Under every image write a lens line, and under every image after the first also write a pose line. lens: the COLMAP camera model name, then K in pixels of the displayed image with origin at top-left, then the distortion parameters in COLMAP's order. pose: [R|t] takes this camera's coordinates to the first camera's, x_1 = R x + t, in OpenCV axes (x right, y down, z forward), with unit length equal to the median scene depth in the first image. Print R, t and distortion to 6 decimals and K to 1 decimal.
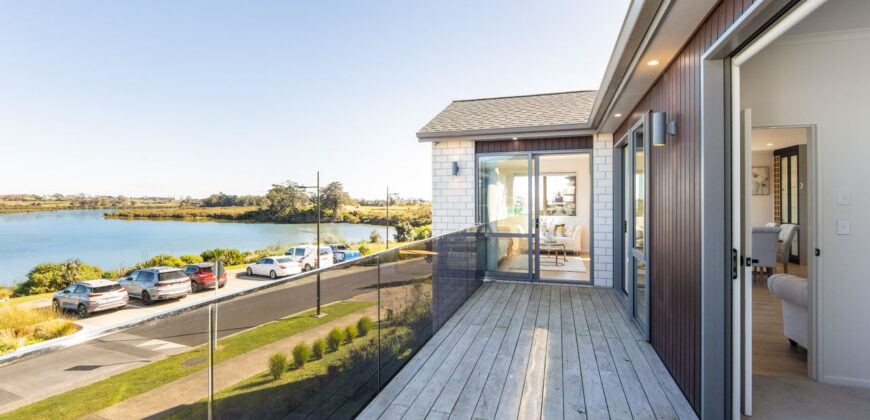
lens RADIAL K [[392.4, 0, 433.6], [0, 392.4, 199.2], [0, 0, 1]] dist [0.000606, 0.000054]
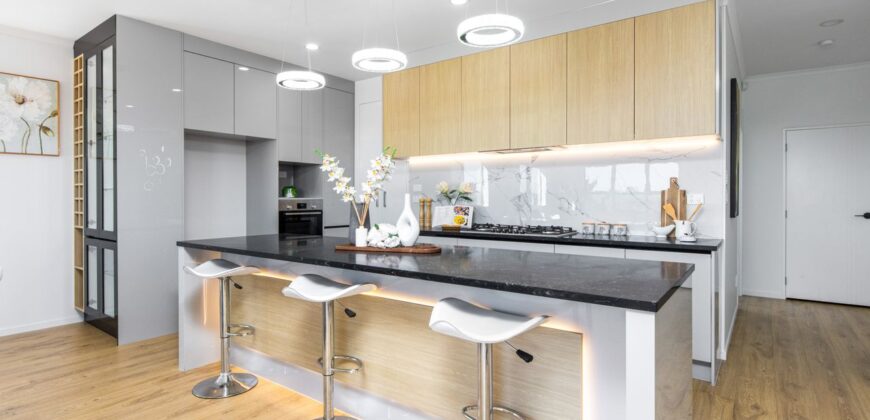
lens RADIAL K [[446.3, 0, 425.1], [0, 446.3, 203.5], [0, 0, 1]] dist [-0.002506, -0.000713]
pose [[0.331976, -0.011425, 0.943219, 0.571804], [-0.003717, 0.999903, 0.013420, 0.026435], [-0.943281, -0.007961, 0.331901, 0.533742]]
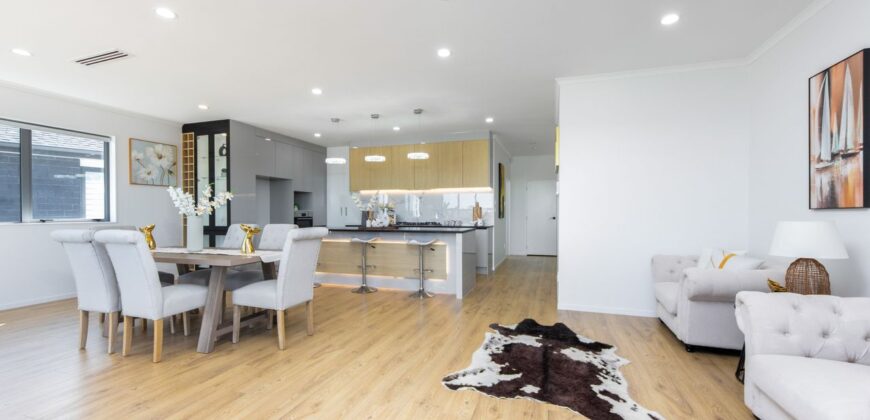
lens RADIAL K [[333.5, 0, 437.1], [0, 333.5, 213.7], [0, 0, 1]] dist [0.001008, -0.000002]
pose [[0.004917, -0.000408, 0.999988, 0.274533], [-0.002637, 0.999996, 0.000421, 0.033961], [-0.999984, -0.002639, 0.004916, 0.544813]]
